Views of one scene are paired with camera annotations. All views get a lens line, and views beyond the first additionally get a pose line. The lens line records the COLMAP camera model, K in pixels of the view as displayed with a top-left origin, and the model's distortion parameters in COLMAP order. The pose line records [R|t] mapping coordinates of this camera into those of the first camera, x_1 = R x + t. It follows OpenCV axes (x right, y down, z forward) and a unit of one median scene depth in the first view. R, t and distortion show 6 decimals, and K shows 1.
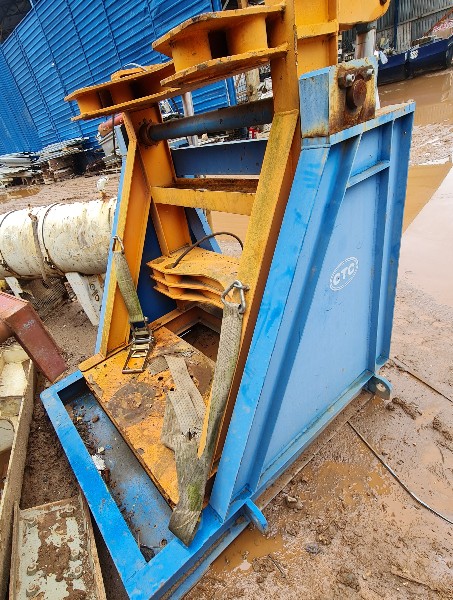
lens RADIAL K [[341.6, 0, 226.5], [0, 341.6, 300.0], [0, 0, 1]] dist [-0.000710, -0.002850]
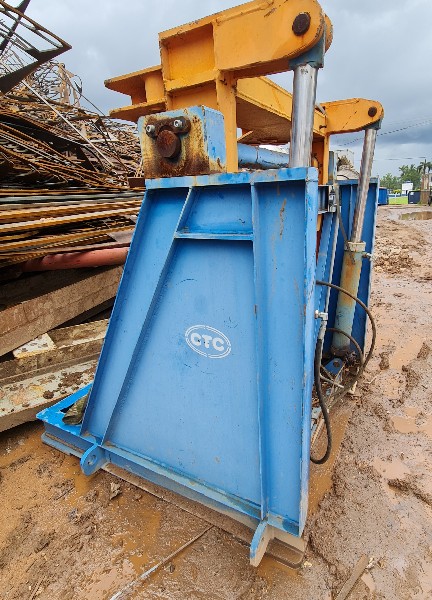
lens RADIAL K [[343.9, 0, 216.0], [0, 343.9, 300.0], [0, 0, 1]] dist [0.002210, 0.000348]
pose [[0.360888, 0.459302, -0.811666, 0.857644], [-0.500488, 0.829758, 0.247009, -0.329778], [0.786938, 0.317087, 0.529325, 0.440795]]
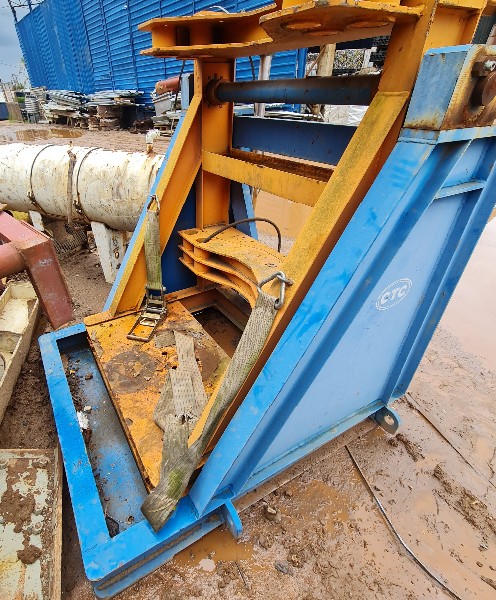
lens RADIAL K [[336.5, 0, 228.0], [0, 336.5, 307.4], [0, 0, 1]] dist [-0.003114, 0.001100]
pose [[0.968897, 0.247387, -0.006209, -0.056470], [-0.246713, 0.967603, 0.053636, 0.015364], [0.019277, -0.050436, 0.998541, 0.085353]]
